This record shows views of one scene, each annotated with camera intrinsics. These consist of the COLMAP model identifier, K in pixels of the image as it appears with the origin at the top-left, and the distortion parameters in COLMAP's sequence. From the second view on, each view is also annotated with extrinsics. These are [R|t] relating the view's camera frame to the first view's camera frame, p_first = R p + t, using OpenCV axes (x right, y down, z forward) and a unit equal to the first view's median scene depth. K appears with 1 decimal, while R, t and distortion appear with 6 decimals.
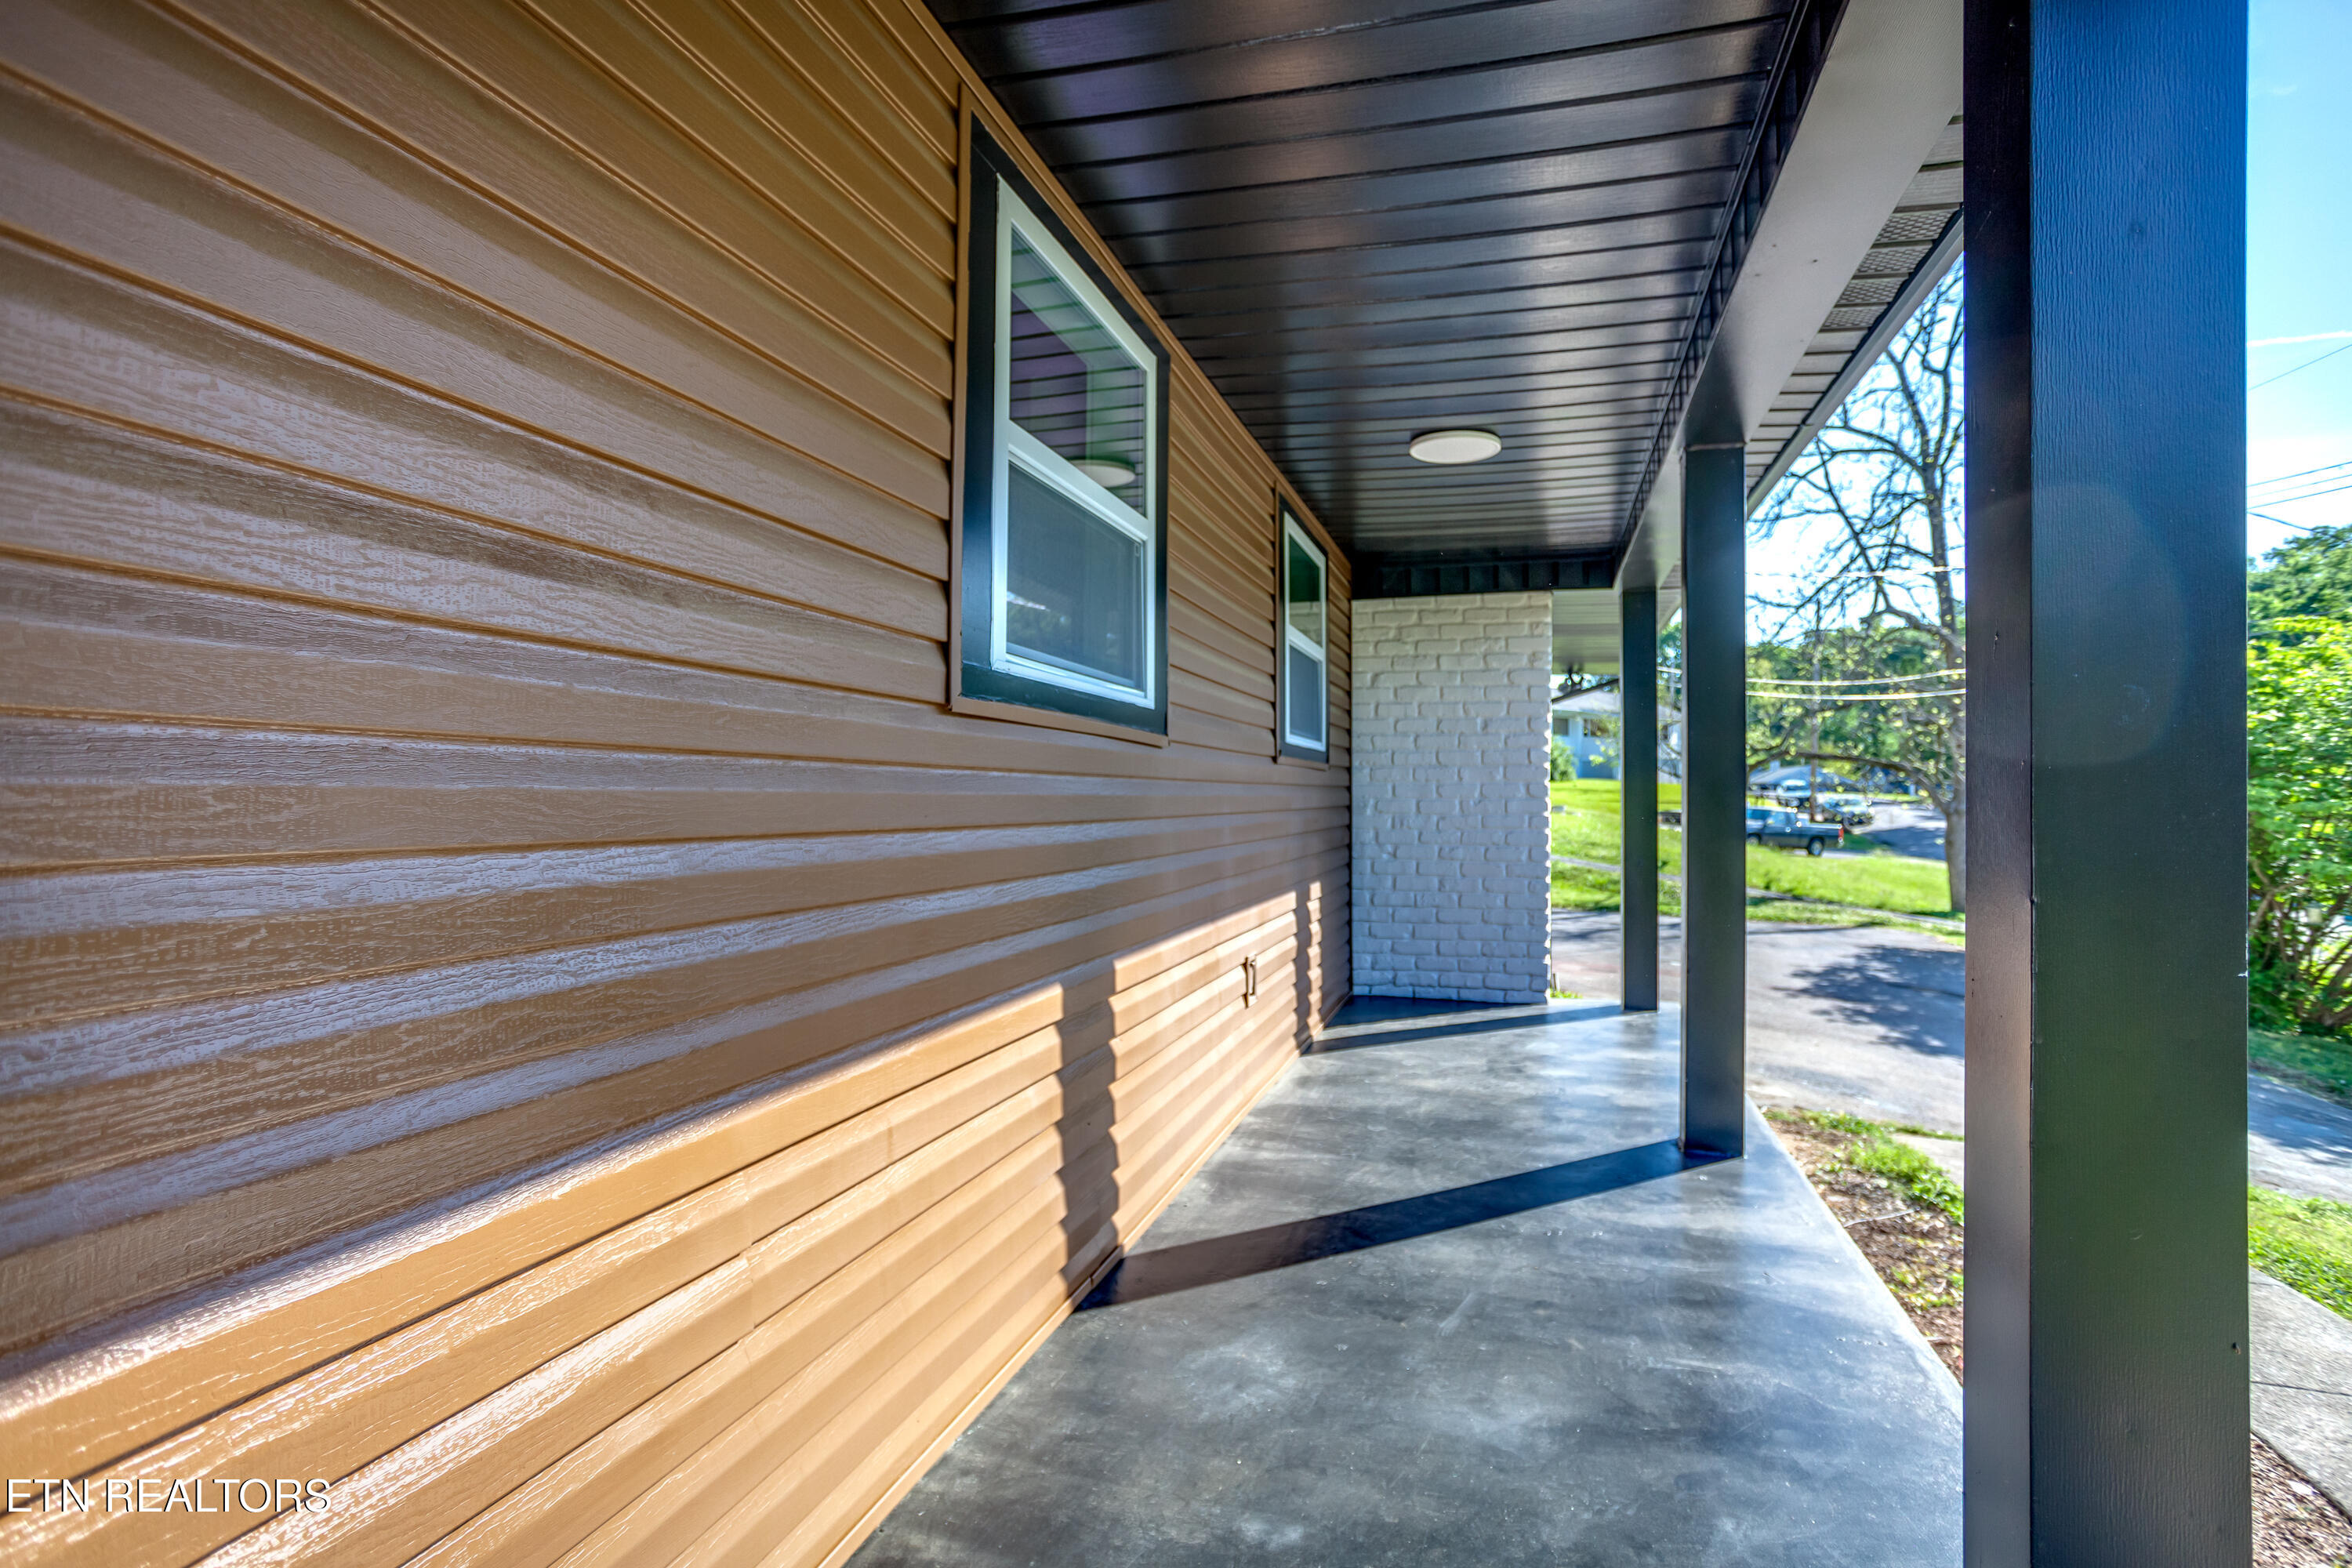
lens RADIAL K [[1143.6, 0, 1277.7], [0, 1143.6, 808.6], [0, 0, 1]] dist [-0.025776, 0.000162]
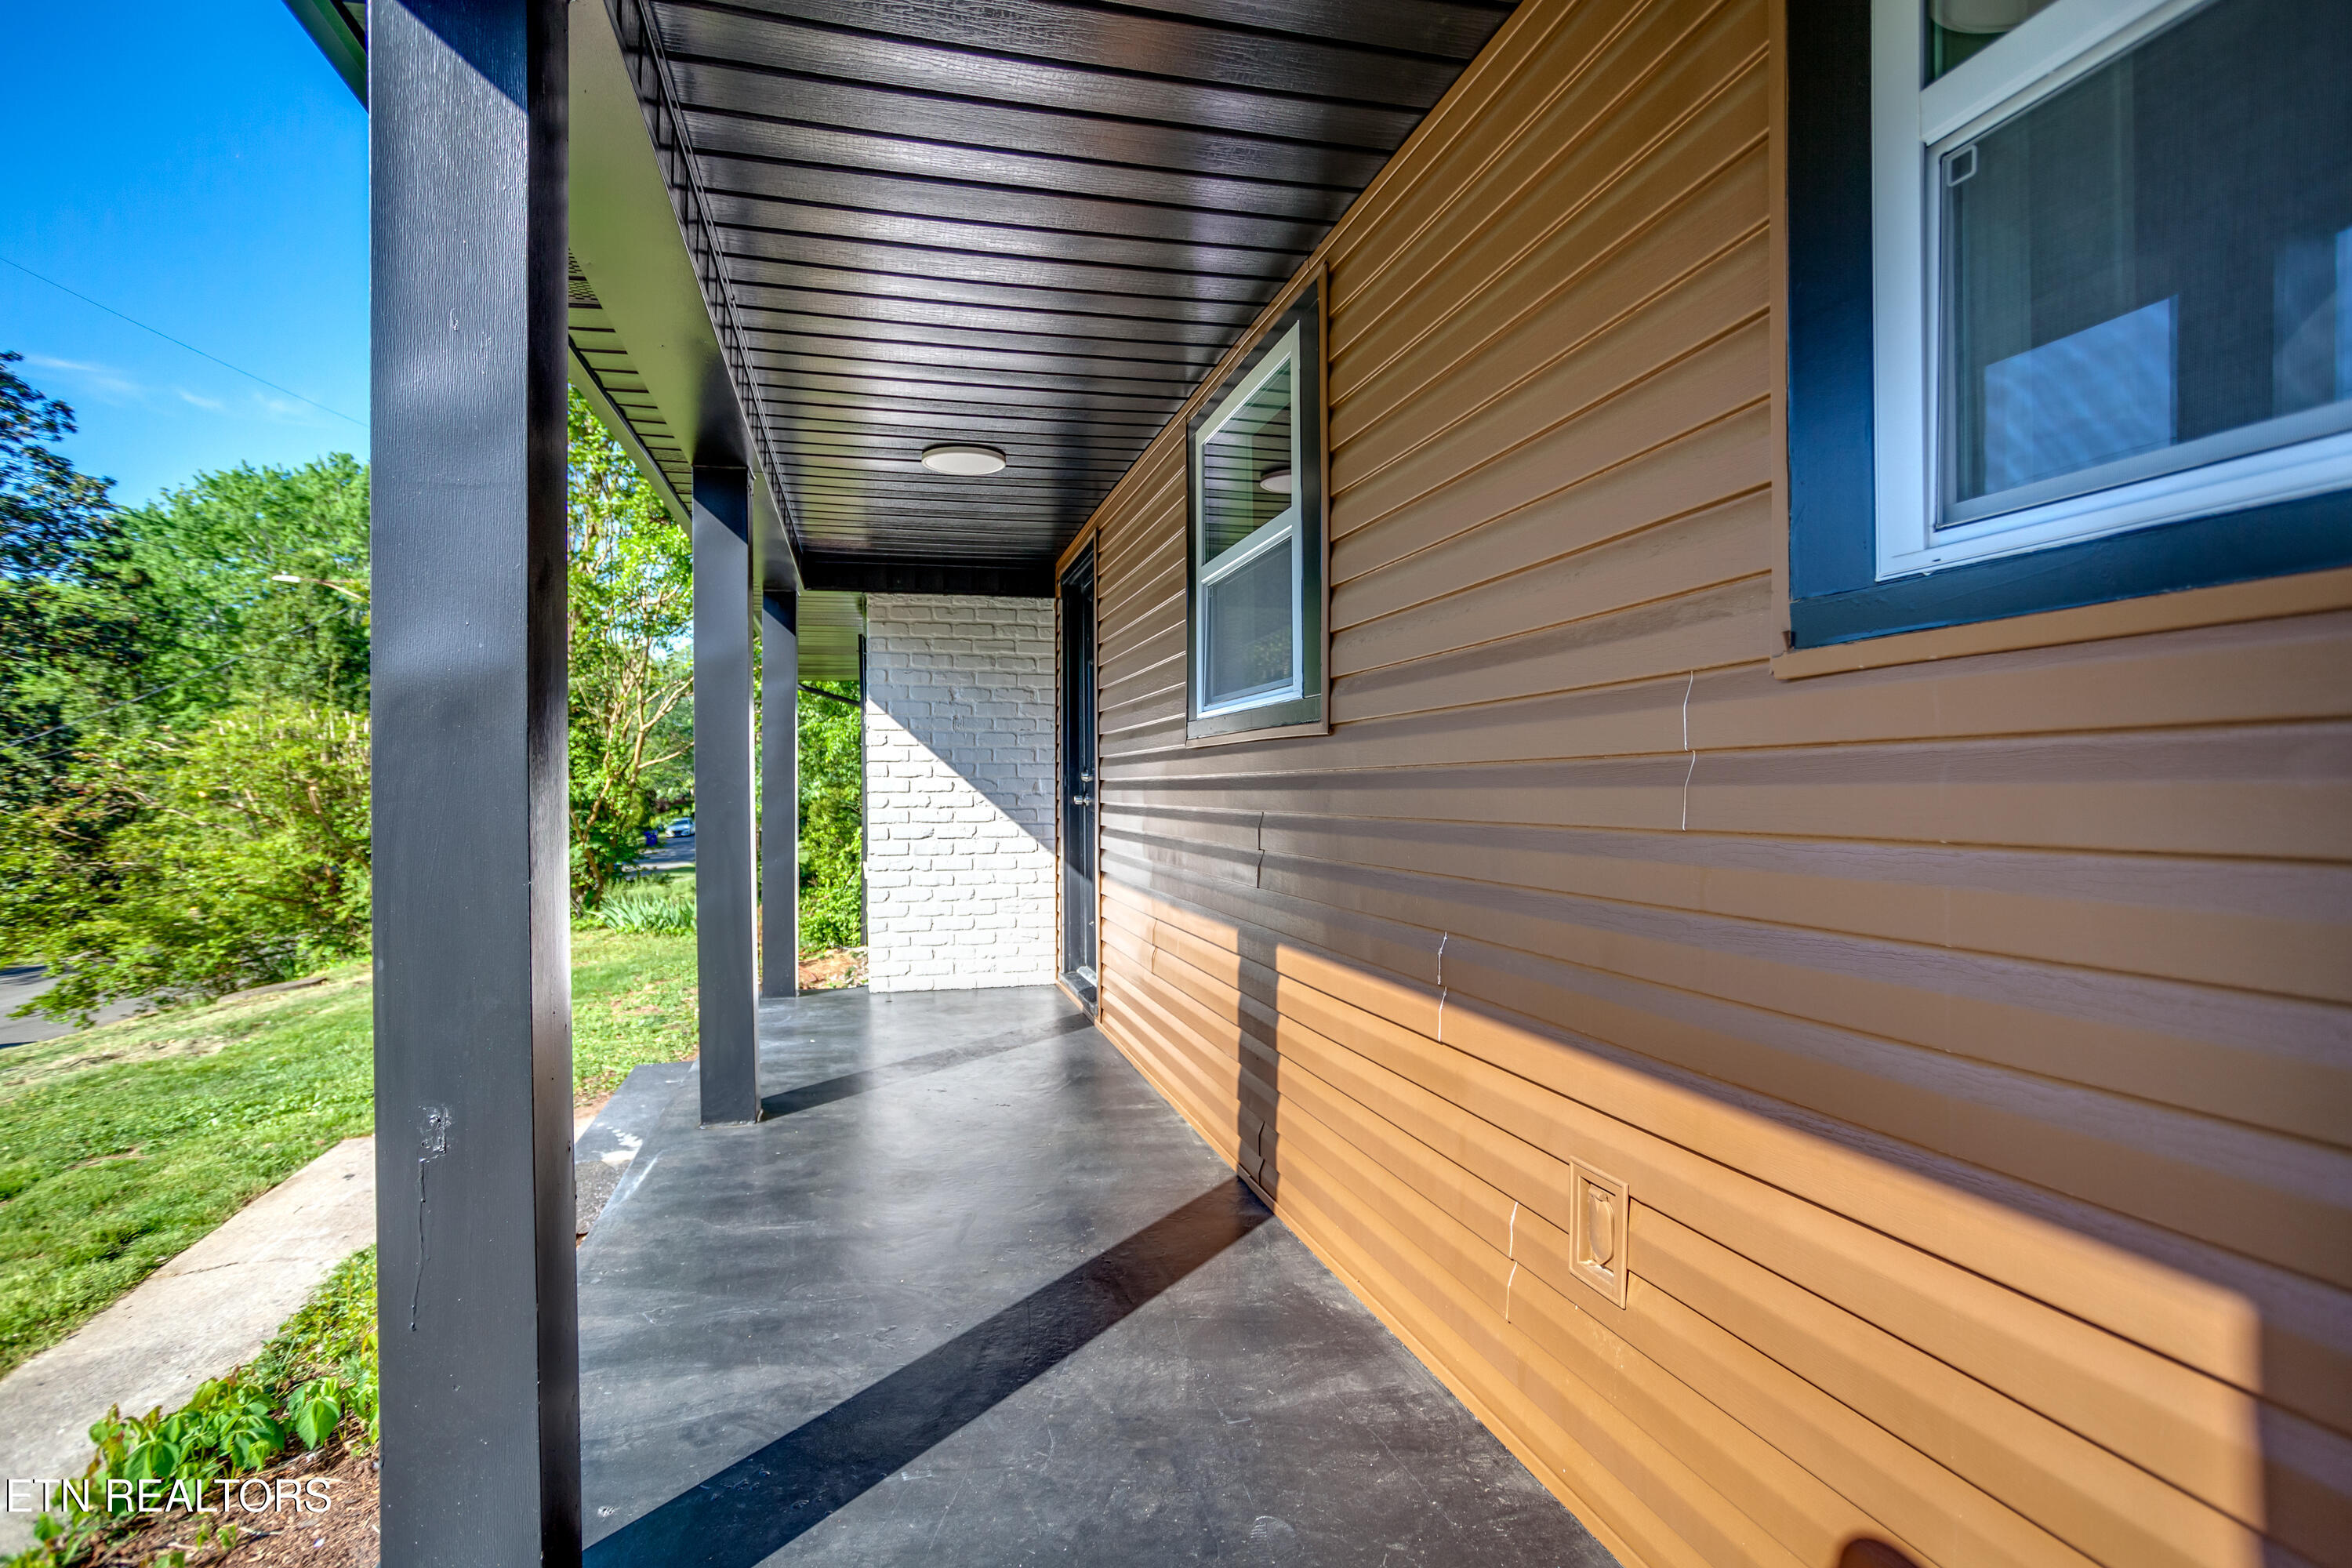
lens RADIAL K [[1156.0, 0, 1175.1], [0, 1156.0, 791.1], [0, 0, 1]] dist [-0.052226, 0.036273]
pose [[-0.888855, 0.004685, -0.458165, 0.399167], [0.004117, 0.999989, 0.002238, -0.018575], [0.458170, 0.000103, -0.888865, 1.692698]]
